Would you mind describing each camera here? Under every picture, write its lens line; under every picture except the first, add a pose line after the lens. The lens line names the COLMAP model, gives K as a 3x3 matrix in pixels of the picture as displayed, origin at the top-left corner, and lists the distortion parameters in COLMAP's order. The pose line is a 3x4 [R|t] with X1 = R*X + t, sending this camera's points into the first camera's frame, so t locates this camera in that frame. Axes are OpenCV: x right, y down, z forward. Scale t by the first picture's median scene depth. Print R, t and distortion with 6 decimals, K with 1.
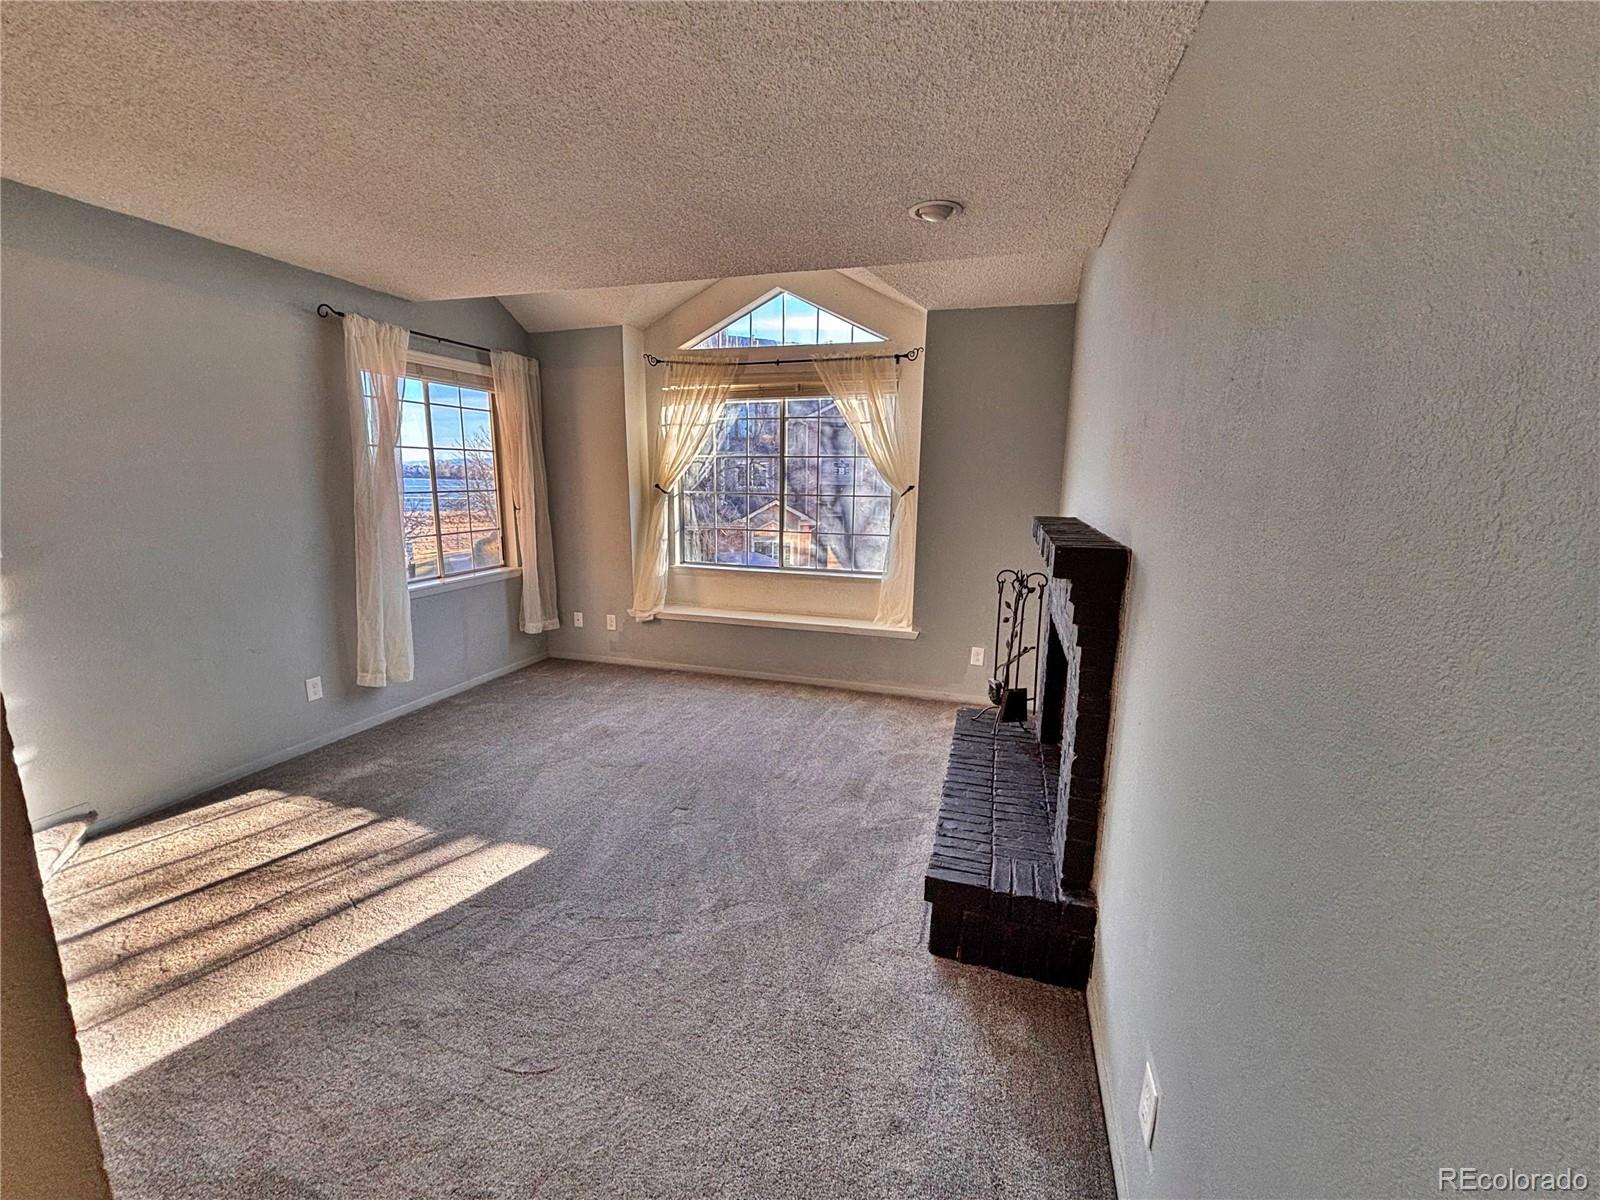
lens RADIAL K [[655.9, 0, 800.0], [0, 655.9, 600.0], [0, 0, 1]] dist [0.000274, -0.000232]
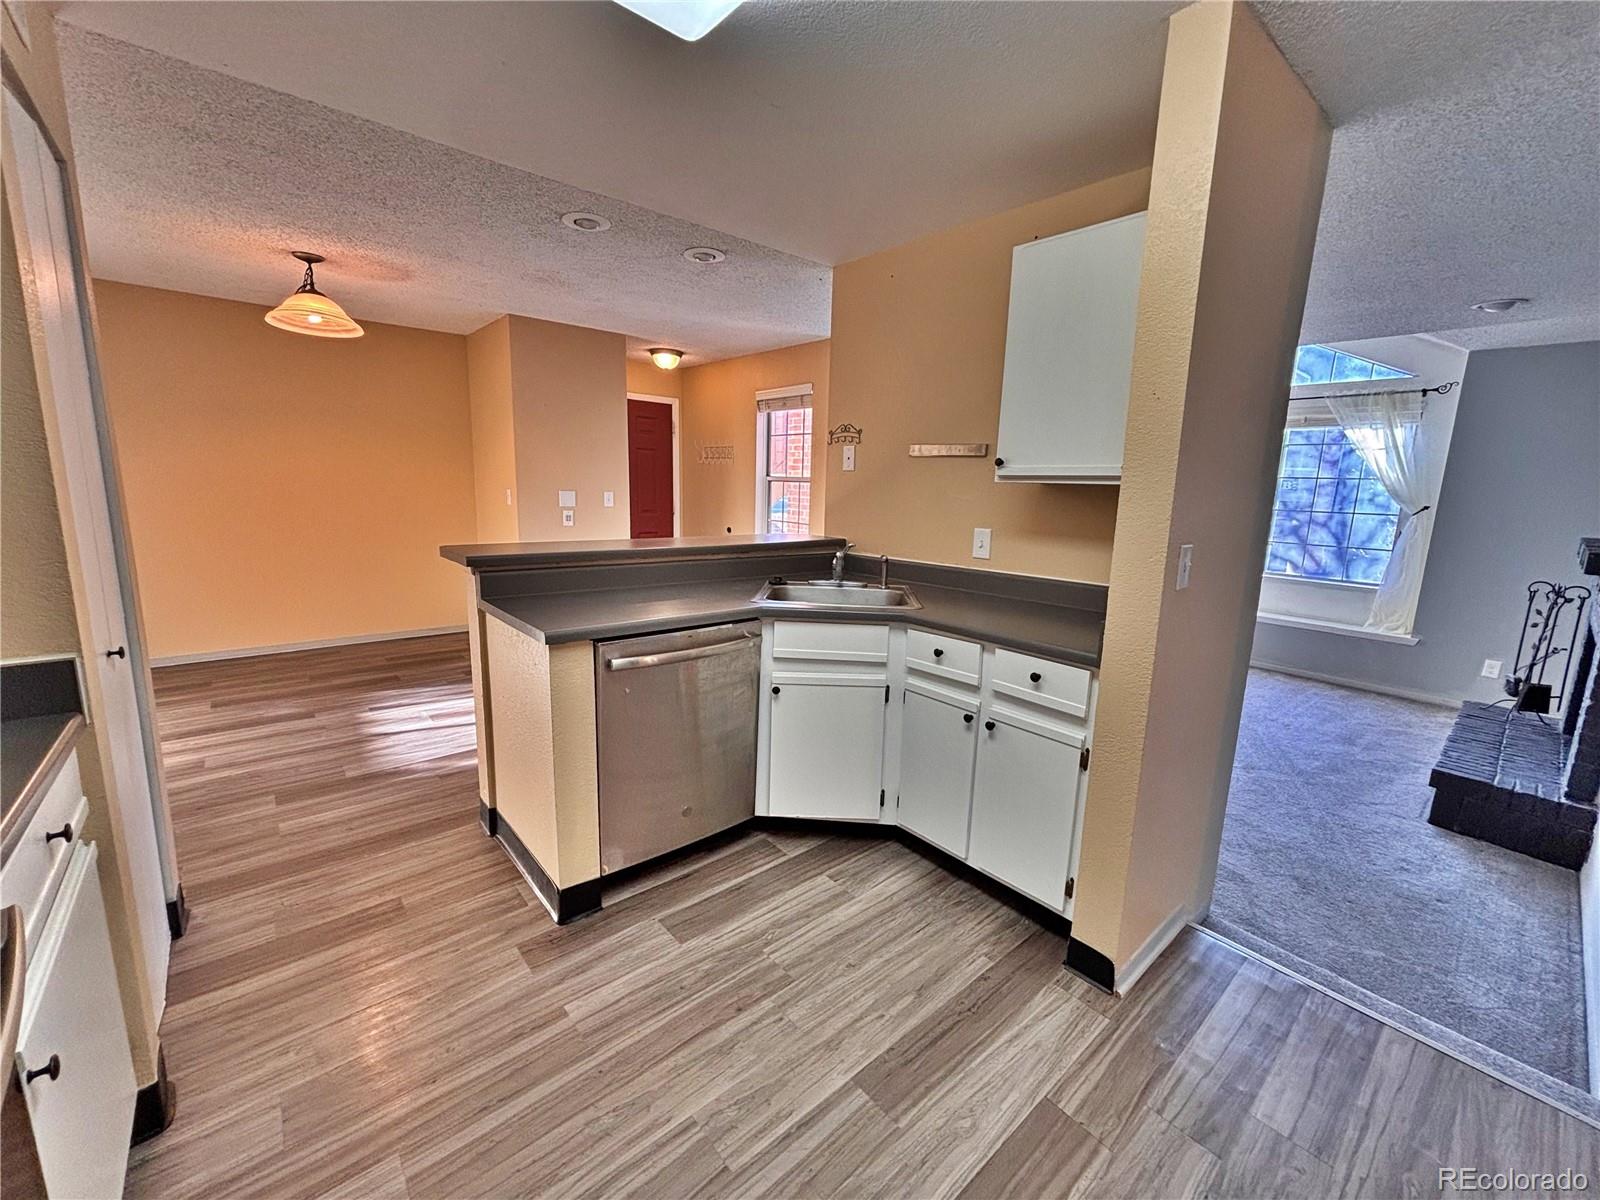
lens RADIAL K [[644.2, 0, 784.8], [0, 644.2, 593.6], [0, 0, 1]] dist [-0.004247, -0.000517]
pose [[0.836081, 0.107131, -0.538043, -0.133238], [-0.116983, 0.993006, 0.015935, 0.077924], [0.535988, 0.049619, 0.842766, -0.463974]]
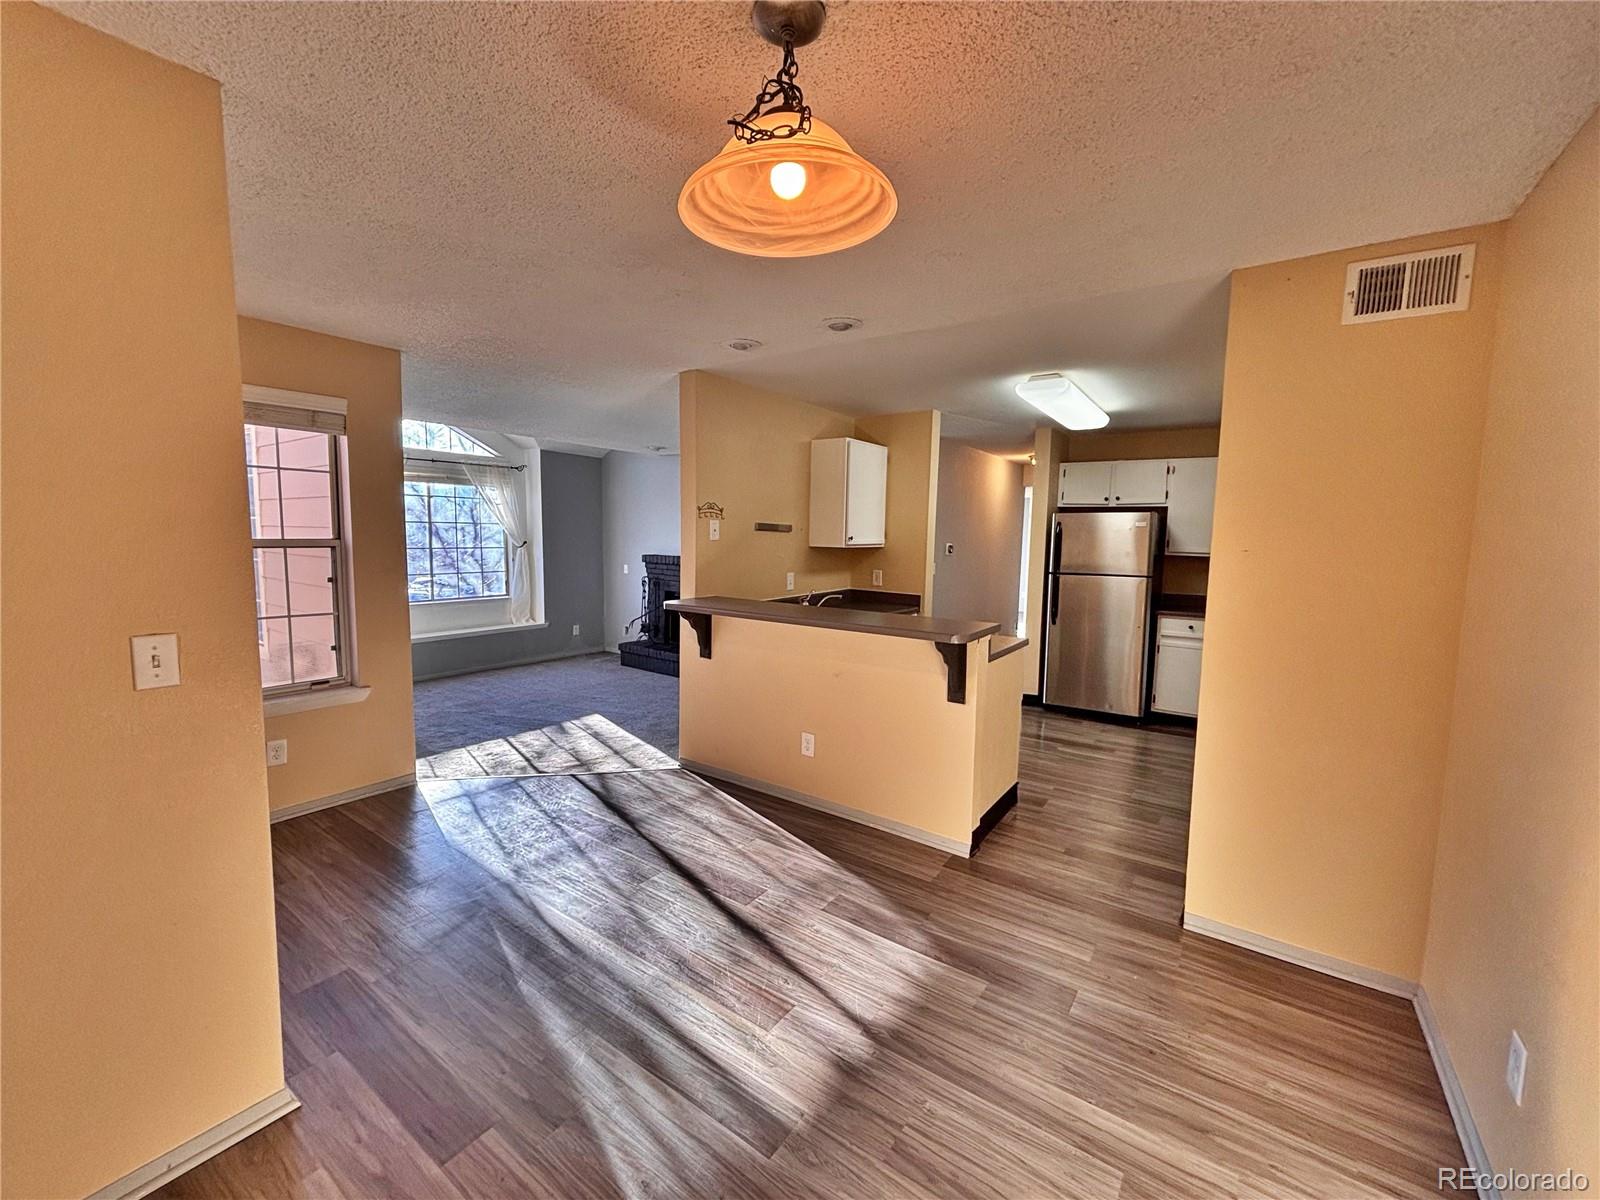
lens RADIAL K [[655.9, 0, 800.0], [0, 655.9, 600.0], [0, 0, 1]] dist [0.000274, -0.000232]
pose [[0.317676, -0.104729, 0.942398, -1.235701], [0.159015, 0.985690, 0.055937, -0.003045], [-0.934771, 0.132085, 0.329784, -0.228975]]
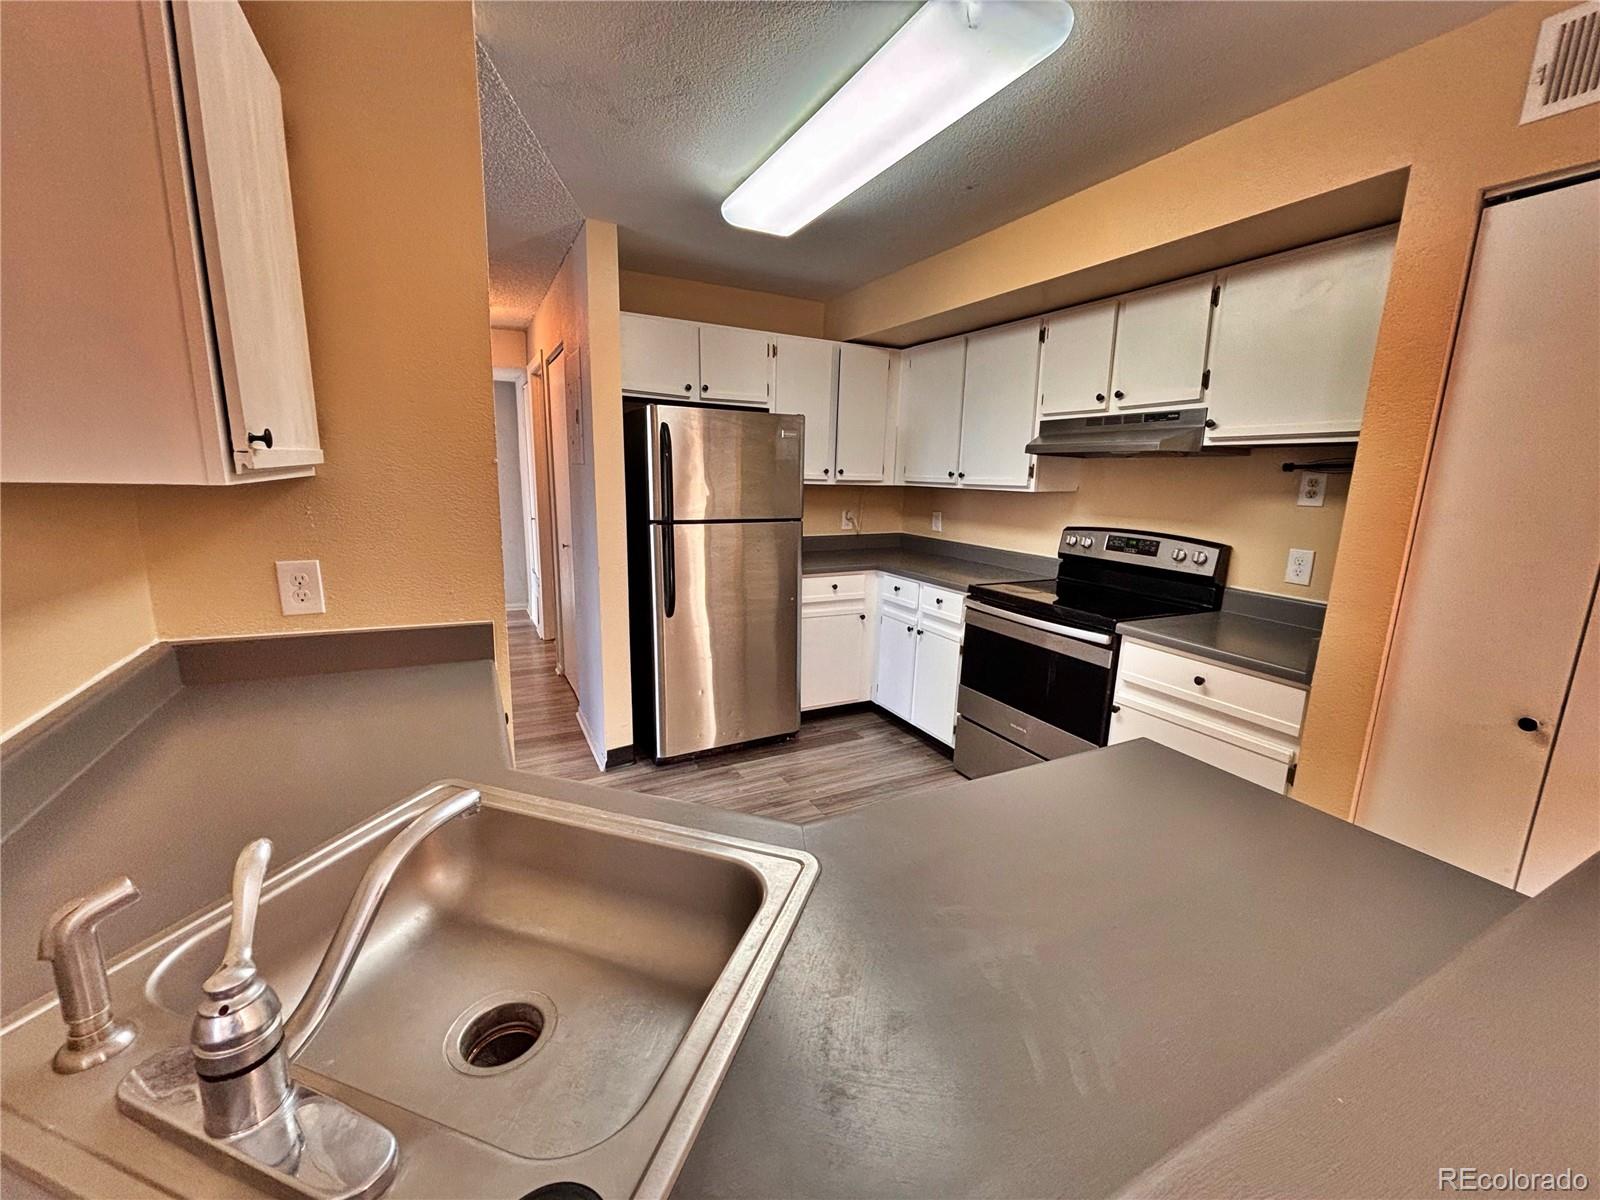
lens RADIAL K [[644.3, 0, 791.9], [0, 644.3, 605.4], [0, 0, 1]] dist [-0.000613, -0.000312]
pose [[-0.689705, -0.182350, 0.700753, -0.526633], [0.094623, 0.936774, 0.336899, -0.031704], [-0.717881, 0.298669, -0.628843, 0.037840]]
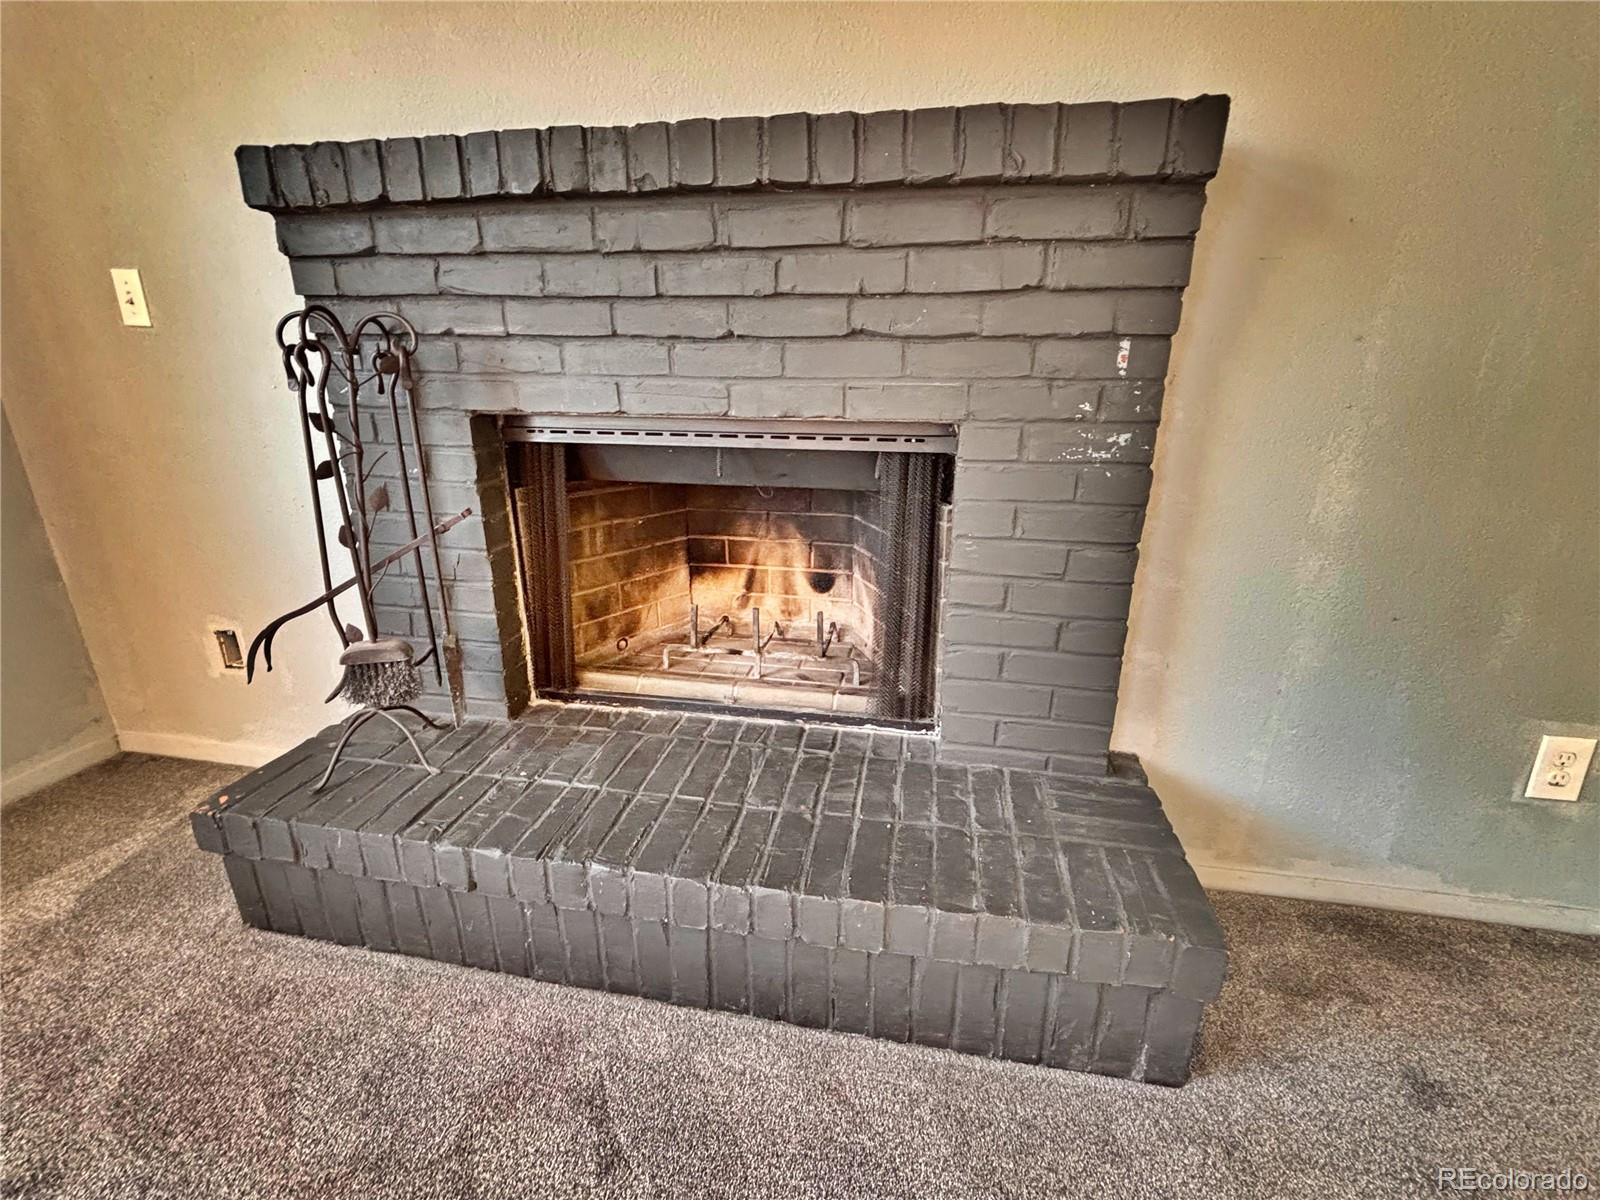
lens RADIAL K [[720.5, 0, 799.0], [0, 720.5, 592.1], [0, 0, 1]] dist [0.000172, 0.000091]
pose [[-0.110175, -0.319478, 0.941167, -0.059792], [0.181249, 0.924595, 0.335070, 0.005571], [-0.977246, 0.207502, -0.043962, 0.550477]]
